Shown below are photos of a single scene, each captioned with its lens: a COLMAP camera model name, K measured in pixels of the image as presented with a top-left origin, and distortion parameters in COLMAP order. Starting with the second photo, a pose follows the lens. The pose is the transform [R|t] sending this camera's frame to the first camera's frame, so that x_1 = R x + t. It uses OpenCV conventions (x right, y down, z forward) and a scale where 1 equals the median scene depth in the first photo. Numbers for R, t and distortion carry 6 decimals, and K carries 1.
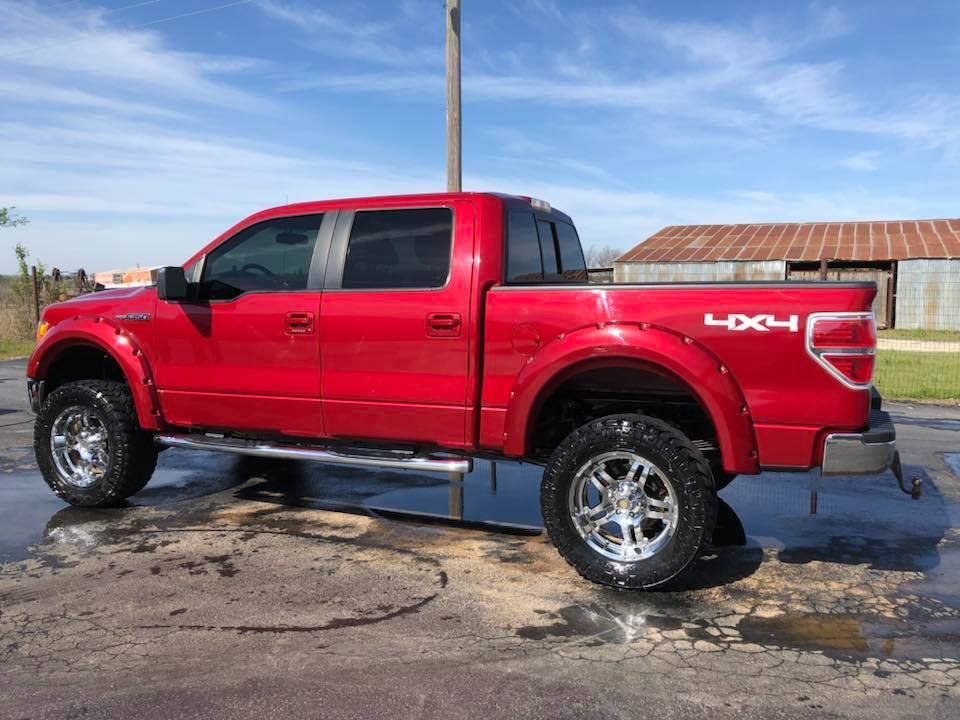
lens RADIAL K [[803.0, 0, 480.0], [0, 803.0, 360.0], [0, 0, 1]] dist [0.011398, 0.013976]
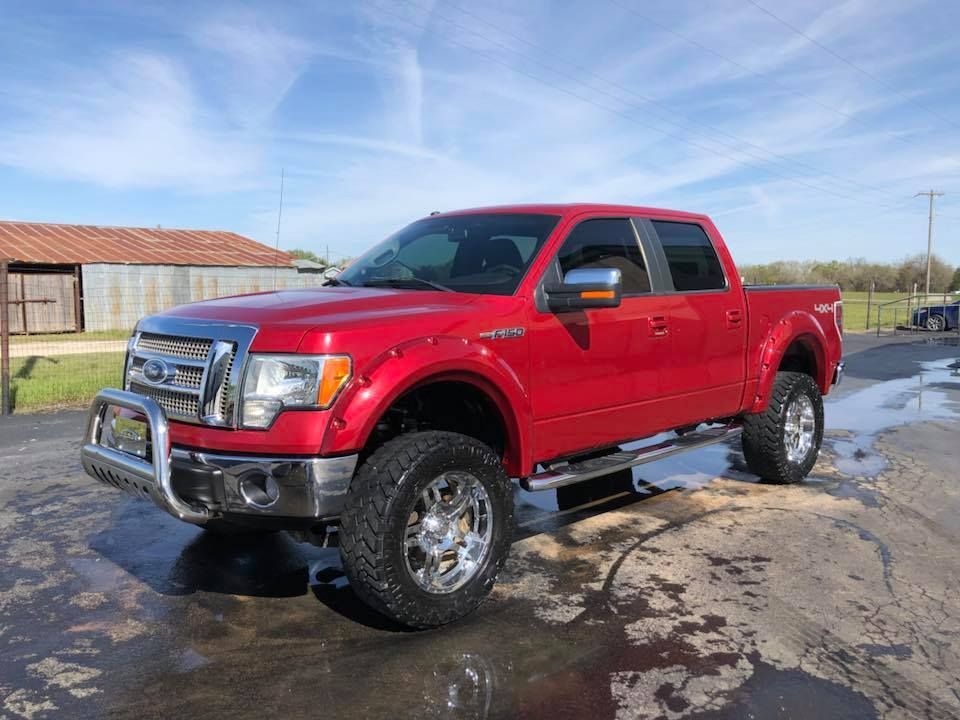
lens RADIAL K [[803.0, 0, 480.0], [0, 803.0, 360.0], [0, 0, 1]] dist [0.011398, 0.013976]
pose [[0.355969, -0.082395, 0.930858, -1.294390], [0.085581, 0.994794, 0.055327, -0.082368], [-0.930571, 0.059969, 0.361167, 0.860897]]
